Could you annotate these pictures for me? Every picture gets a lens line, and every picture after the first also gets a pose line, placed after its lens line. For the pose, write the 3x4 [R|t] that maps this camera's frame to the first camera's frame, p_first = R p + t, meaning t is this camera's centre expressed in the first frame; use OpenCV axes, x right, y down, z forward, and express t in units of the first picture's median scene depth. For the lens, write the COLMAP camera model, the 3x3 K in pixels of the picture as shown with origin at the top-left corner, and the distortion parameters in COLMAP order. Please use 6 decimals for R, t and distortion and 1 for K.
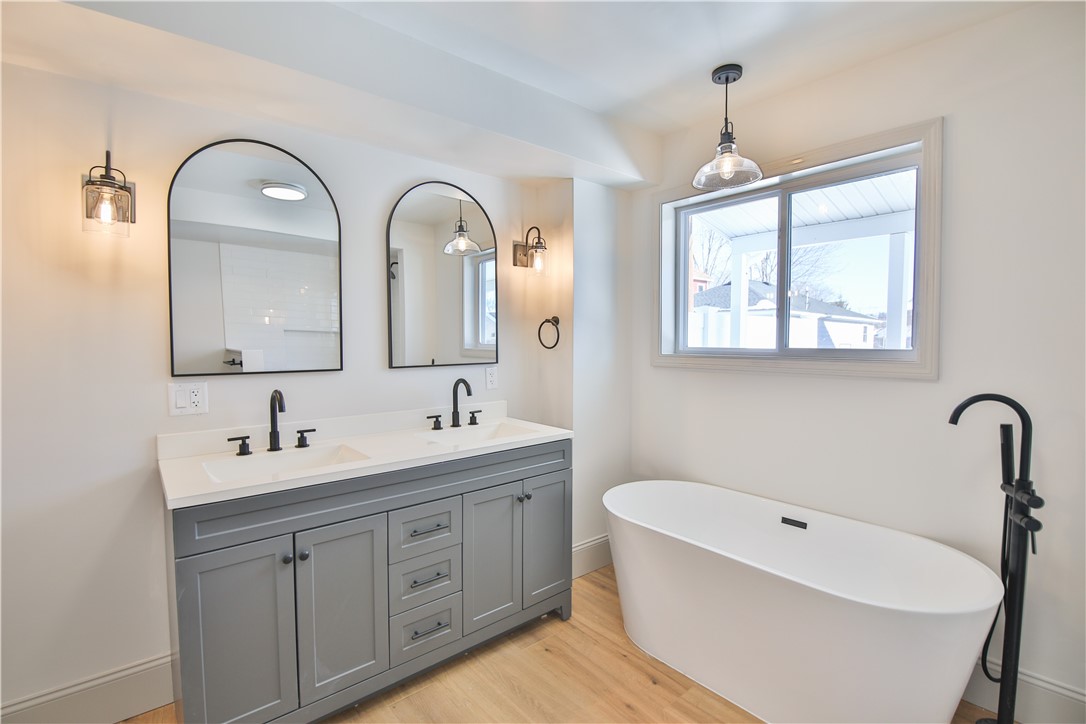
lens RADIAL K [[499.6, 0, 603.7], [0, 499.6, 363.9], [0, 0, 1]] dist [-0.004172, -0.008016]
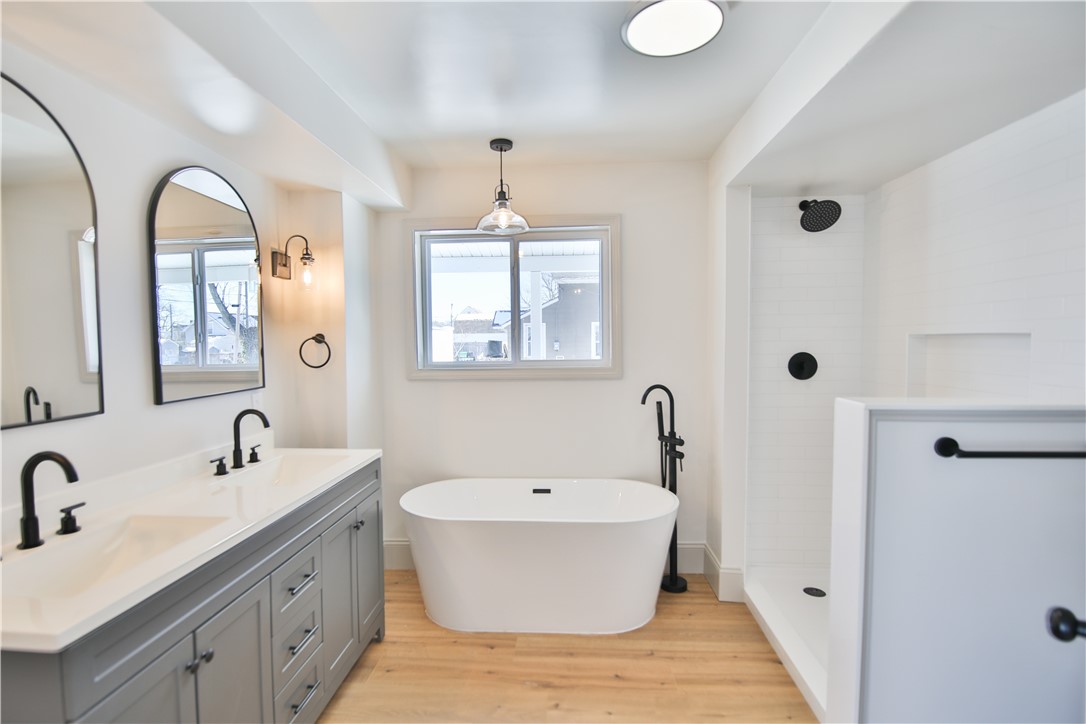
lens RADIAL K [[499.6, 0, 536.4], [0, 499.6, 359.9], [0, 0, 1]] dist [-0.004172, -0.008016]
pose [[0.696901, -0.031490, 0.716476, -0.590041], [0.044130, 0.999025, 0.000984, -0.034799], [-0.715808, 0.030932, 0.697611, 0.071892]]
